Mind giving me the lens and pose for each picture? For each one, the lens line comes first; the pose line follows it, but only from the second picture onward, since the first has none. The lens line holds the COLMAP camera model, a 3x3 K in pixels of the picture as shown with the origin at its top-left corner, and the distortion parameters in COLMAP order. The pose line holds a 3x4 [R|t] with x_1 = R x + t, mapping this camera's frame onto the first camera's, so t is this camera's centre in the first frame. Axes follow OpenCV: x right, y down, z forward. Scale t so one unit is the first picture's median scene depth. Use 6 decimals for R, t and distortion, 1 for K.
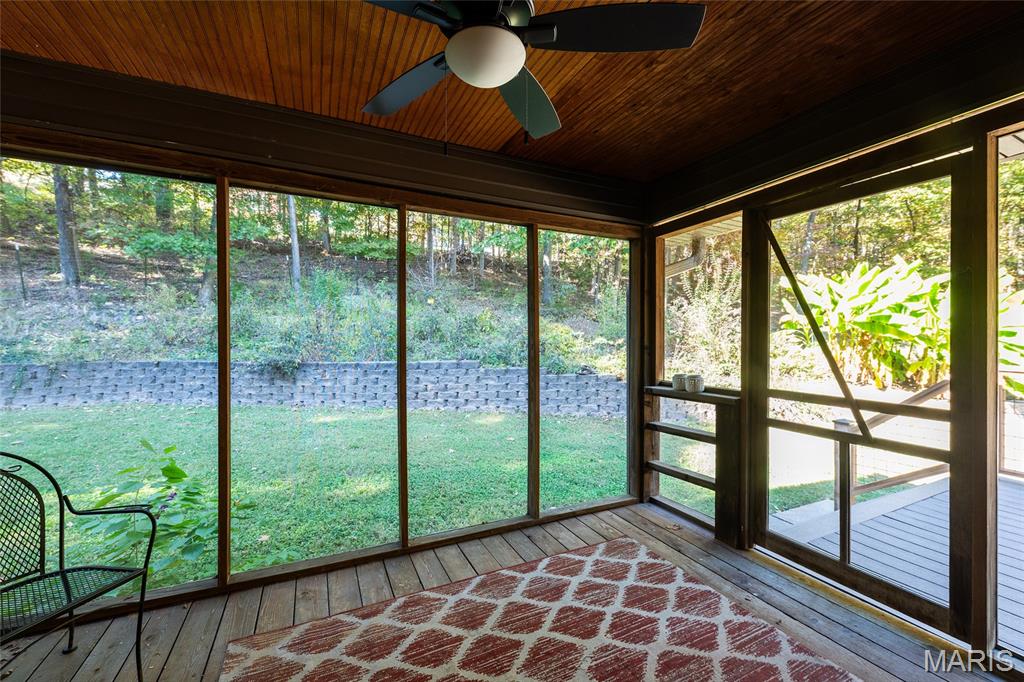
lens RADIAL K [[416.9, 0, 512.0], [0, 416.9, 341.0], [0, 0, 1]] dist [0.000121, 0.000002]
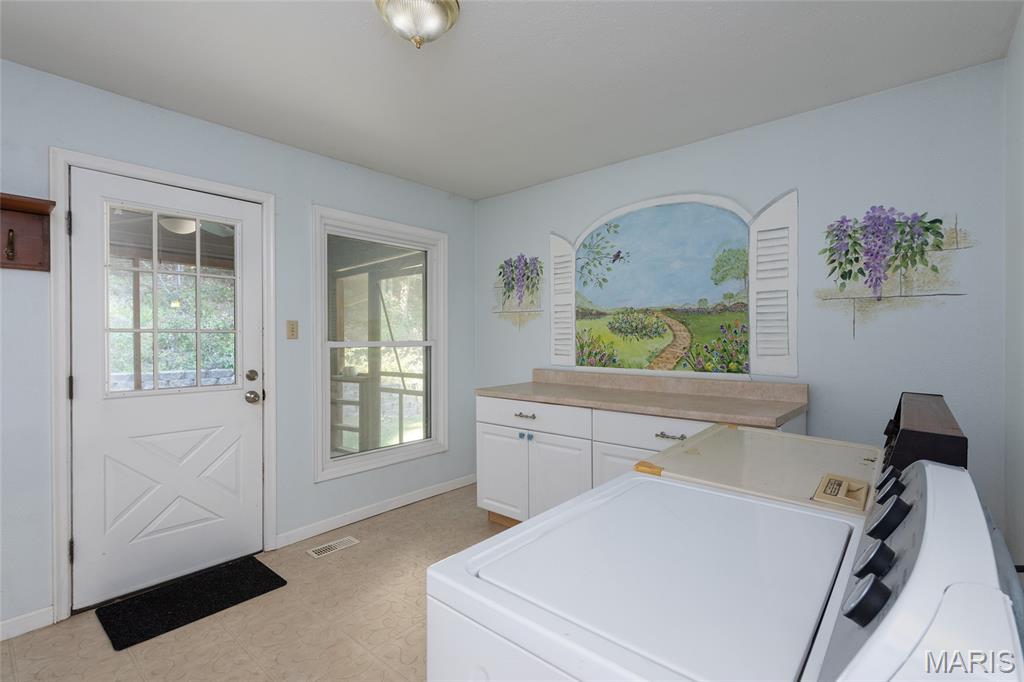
lens RADIAL K [[472.3, 0, 532.3], [0, 472.3, 345.7], [0, 0, 1]] dist [0.000352, 0.000594]
pose [[0.905420, -0.007019, 0.424459, 0.319014], [0.010545, 0.999927, -0.005957, 0.020581], [-0.424386, 0.009869, 0.905427, -1.110184]]
